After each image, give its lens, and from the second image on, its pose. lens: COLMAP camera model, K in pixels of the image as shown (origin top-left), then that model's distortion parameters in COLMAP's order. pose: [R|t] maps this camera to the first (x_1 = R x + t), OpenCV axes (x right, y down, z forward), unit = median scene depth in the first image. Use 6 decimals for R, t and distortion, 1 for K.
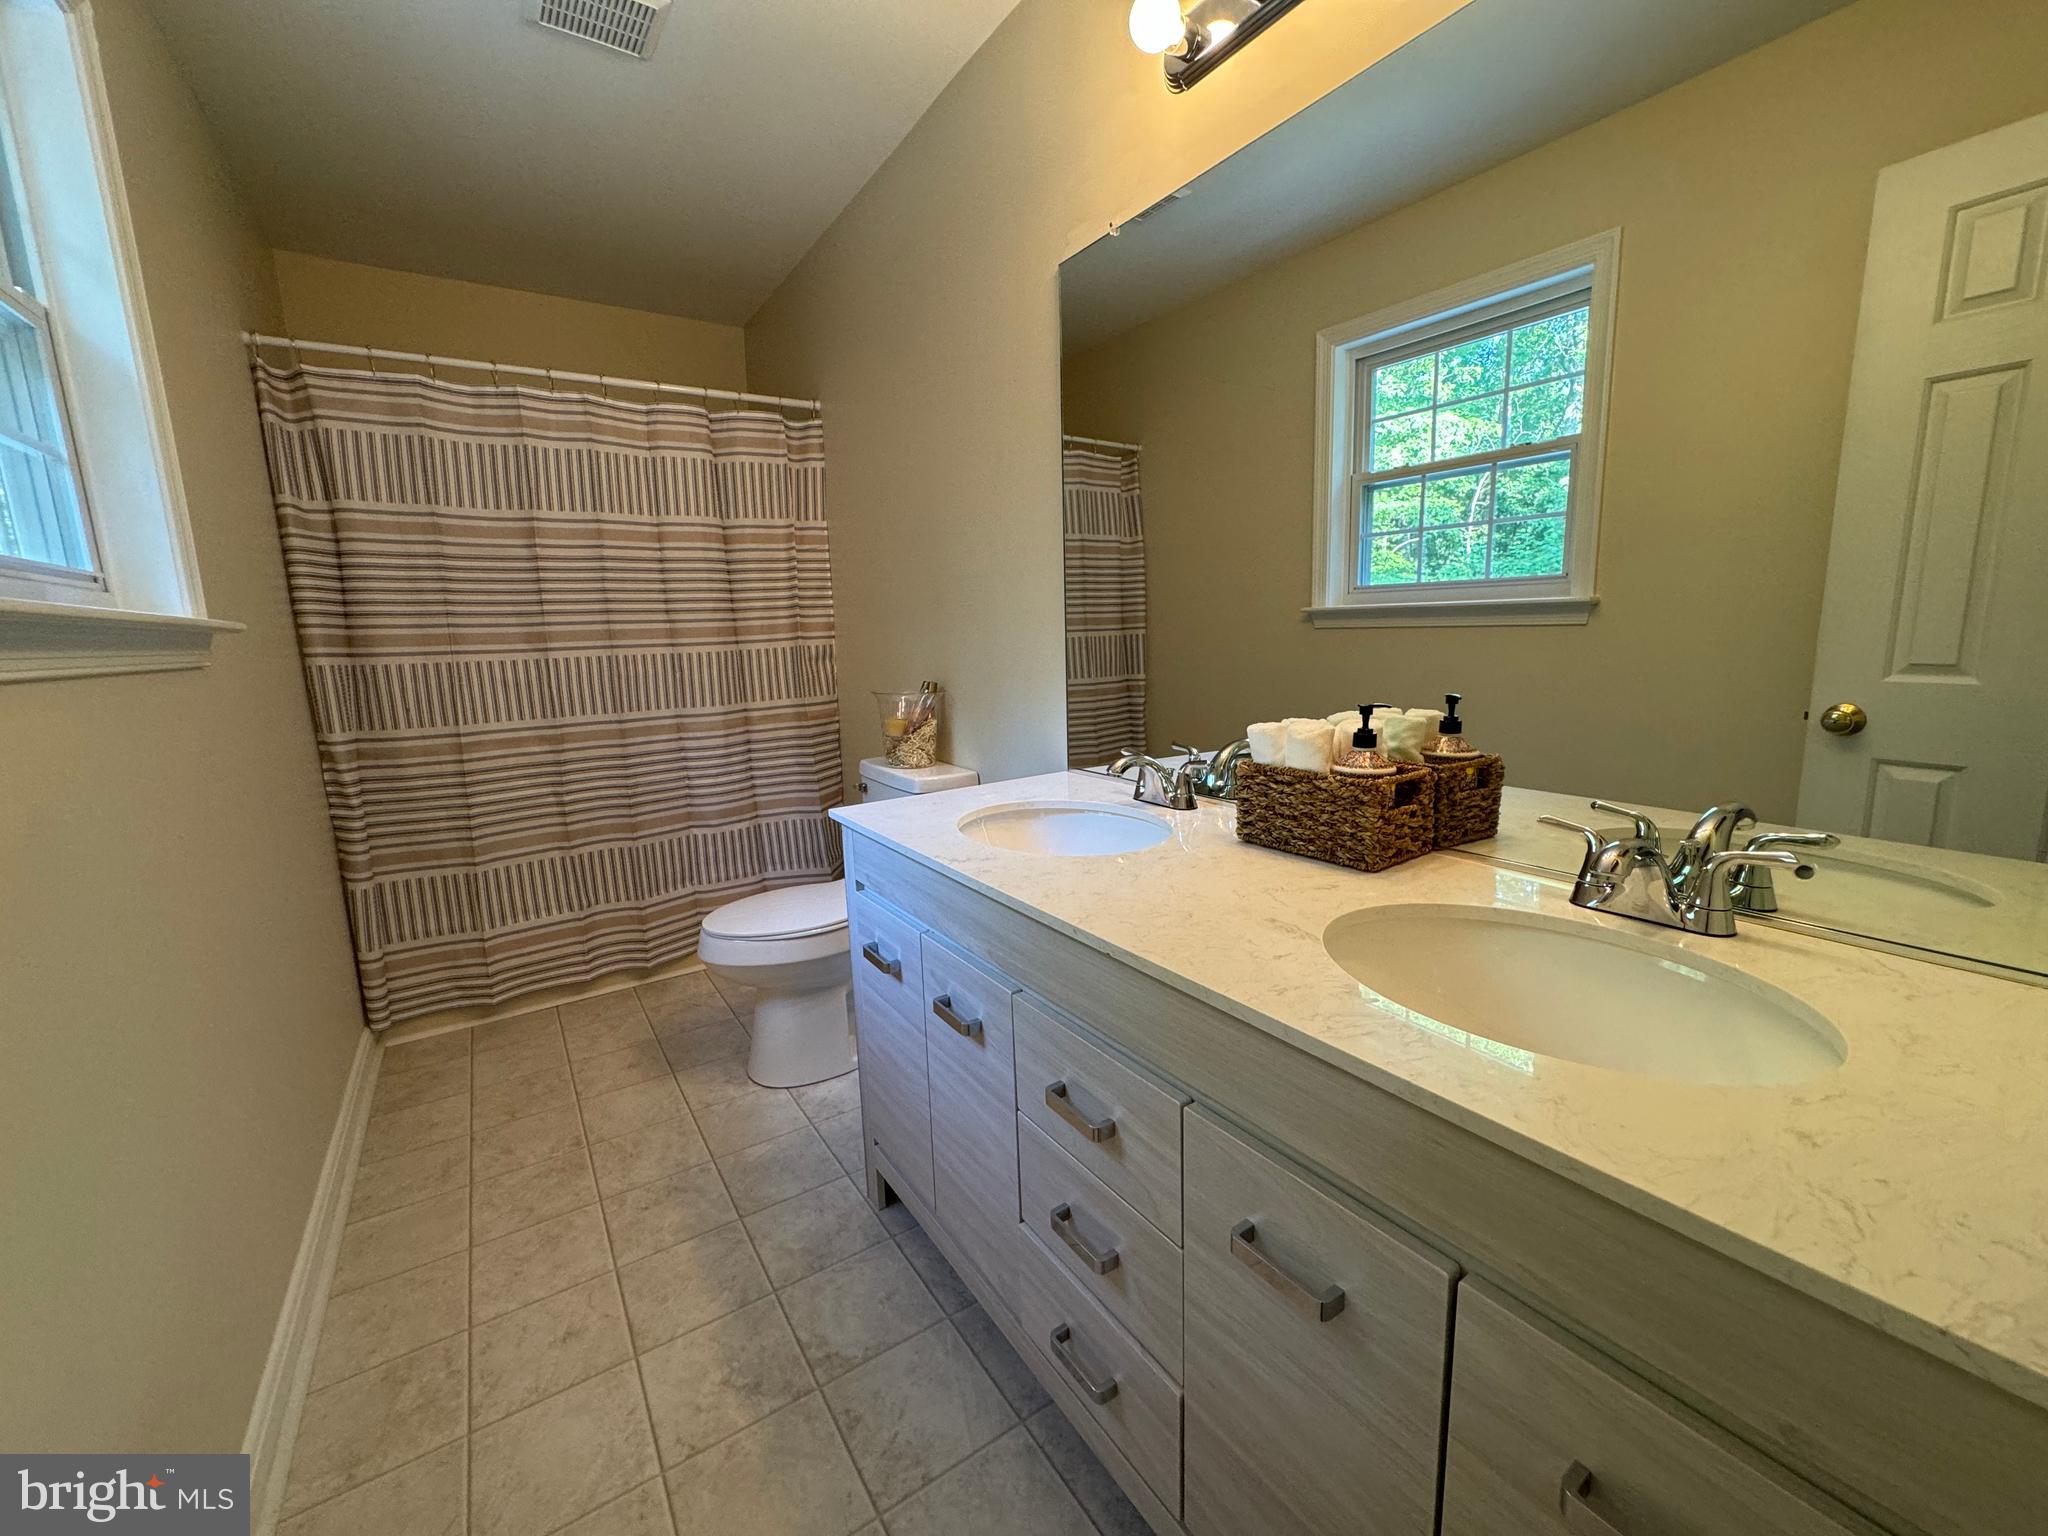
lens RADIAL K [[820.1, 0, 1024.0], [0, 820.1, 768.0], [0, 0, 1]] dist [-0.001879, 0.000724]
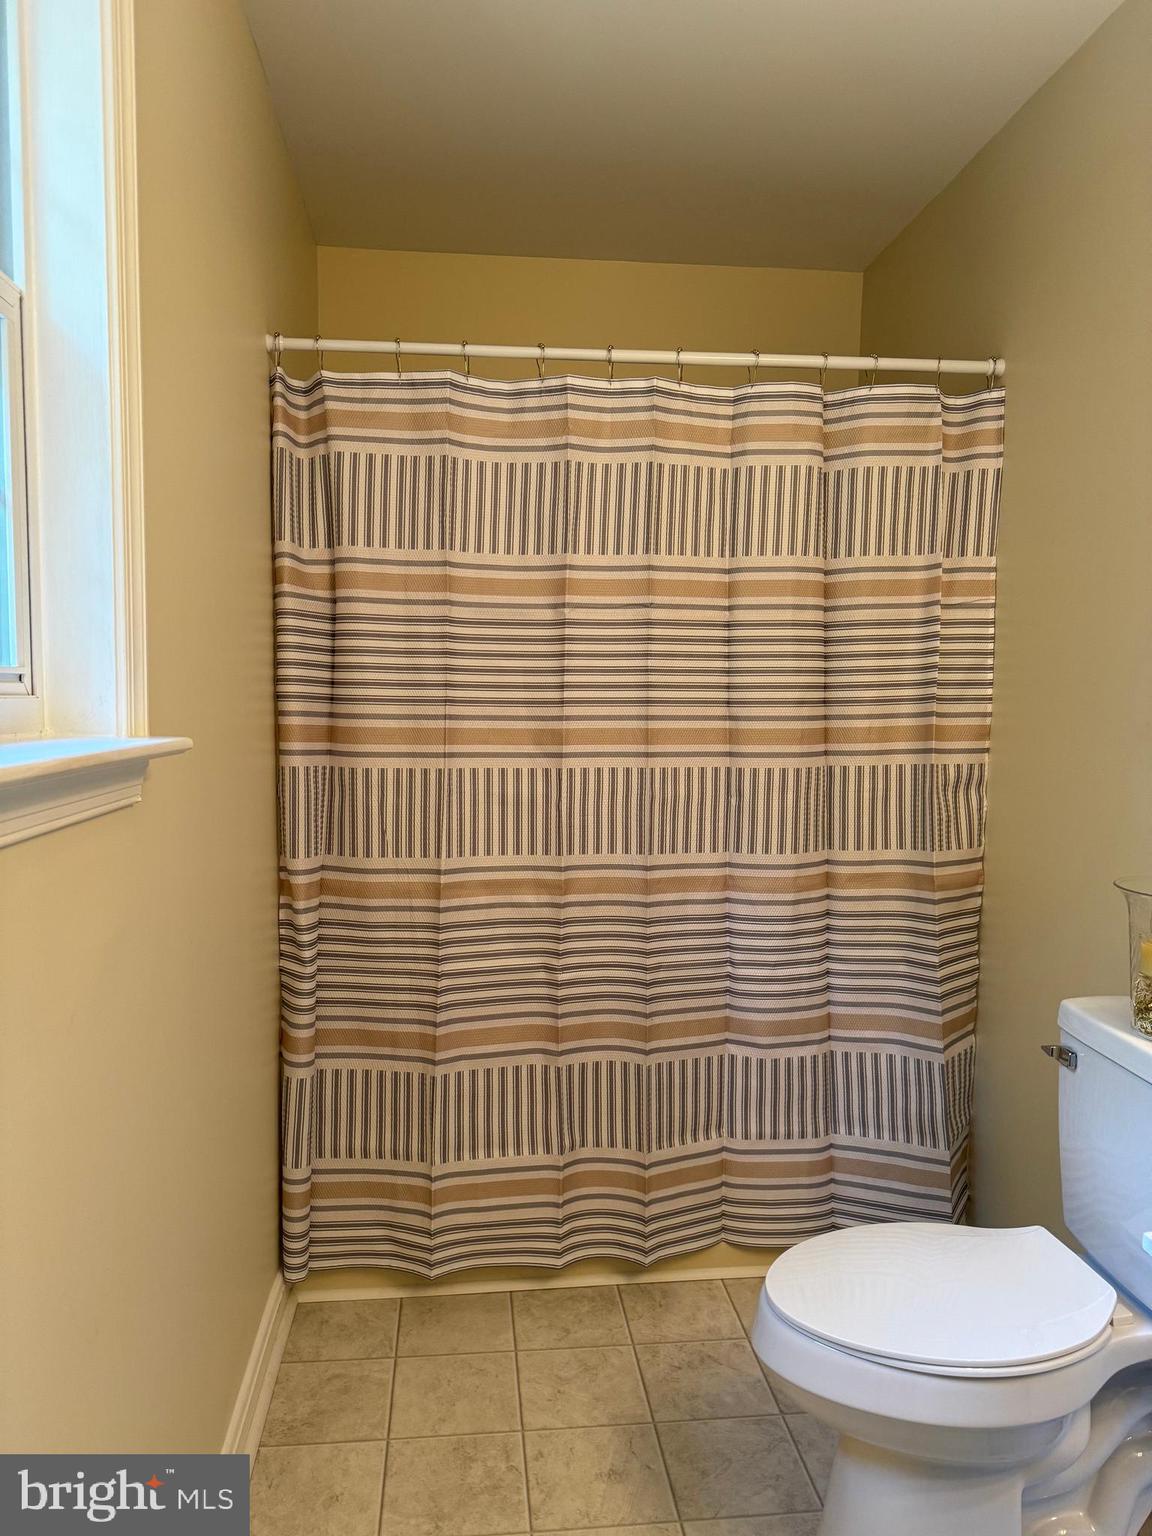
lens RADIAL K [[1072.6, 0, 576.0], [0, 1072.6, 768.0], [0, 0, 1]] dist [0.179749, -0.404516]
pose [[0.885222, 0.065537, -0.460530, -0.159919], [-0.110249, 0.991376, -0.070837, -0.072082], [0.451916, 0.113480, 0.884813, 0.217833]]
